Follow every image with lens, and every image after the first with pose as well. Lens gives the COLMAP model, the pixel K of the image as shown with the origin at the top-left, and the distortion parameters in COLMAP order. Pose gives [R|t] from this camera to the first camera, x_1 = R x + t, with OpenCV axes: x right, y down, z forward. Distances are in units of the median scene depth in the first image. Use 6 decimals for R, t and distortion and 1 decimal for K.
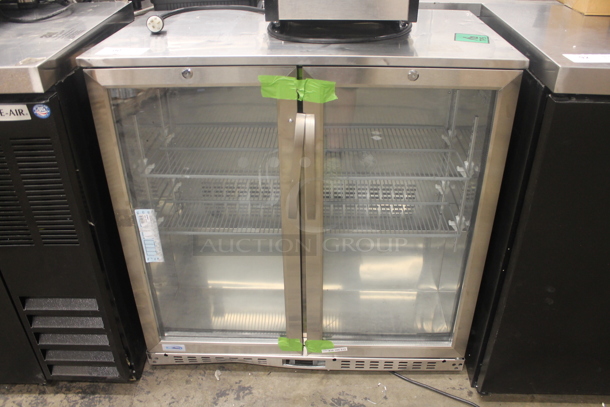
lens RADIAL K [[512.0, 0, 305.0], [0, 512.0, 203.5], [0, 0, 1]] dist [-0.139895, 0.083217]
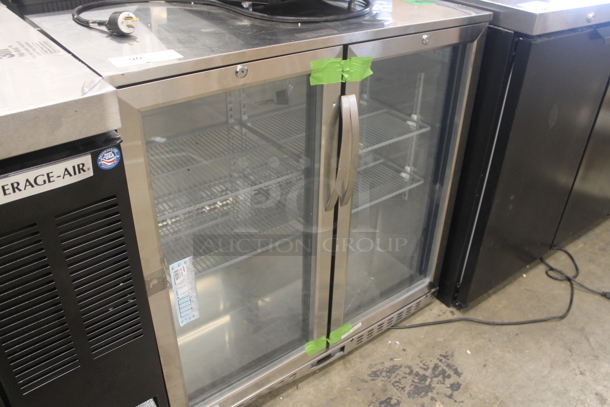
lens RADIAL K [[512.0, 0, 305.0], [0, 512.0, 203.5], [0, 0, 1]] dist [-0.139895, 0.083217]
pose [[0.775149, -0.309864, 0.550571, -0.501752], [0.298884, 0.947631, 0.112531, -0.089388], [-0.556608, 0.077328, 0.827169, 0.215299]]
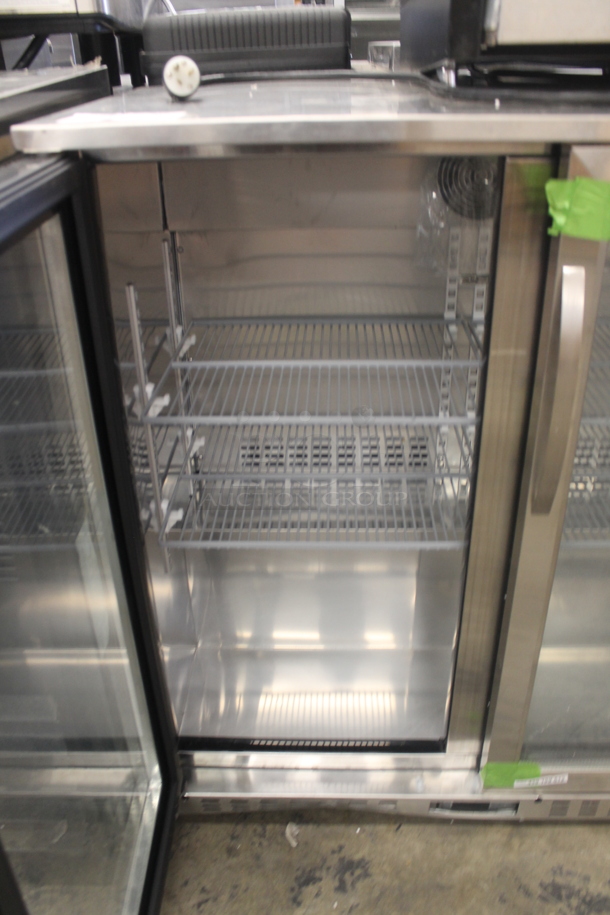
lens RADIAL K [[768.0, 0, 305.0], [0, 768.0, 457.5], [0, 0, 1]] dist [-0.139895, 0.083217]
pose [[0.999907, -0.012019, -0.006384, -0.163817], [0.011885, 0.999715, -0.020701, -0.006096], [0.006631, 0.020623, 0.999765, 0.297651]]
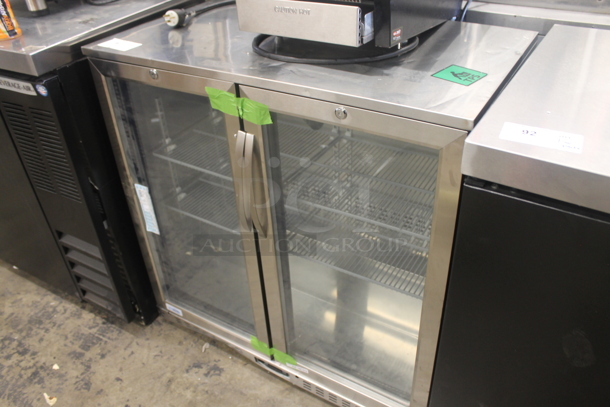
lens RADIAL K [[512.0, 0, 305.0], [0, 512.0, 203.5], [0, 0, 1]] dist [-0.139895, 0.083217]
pose [[0.869006, 0.254521, -0.424319, 0.419291], [-0.220989, 0.966919, 0.127404, -0.150178], [0.442709, -0.016945, 0.896505, 0.143741]]
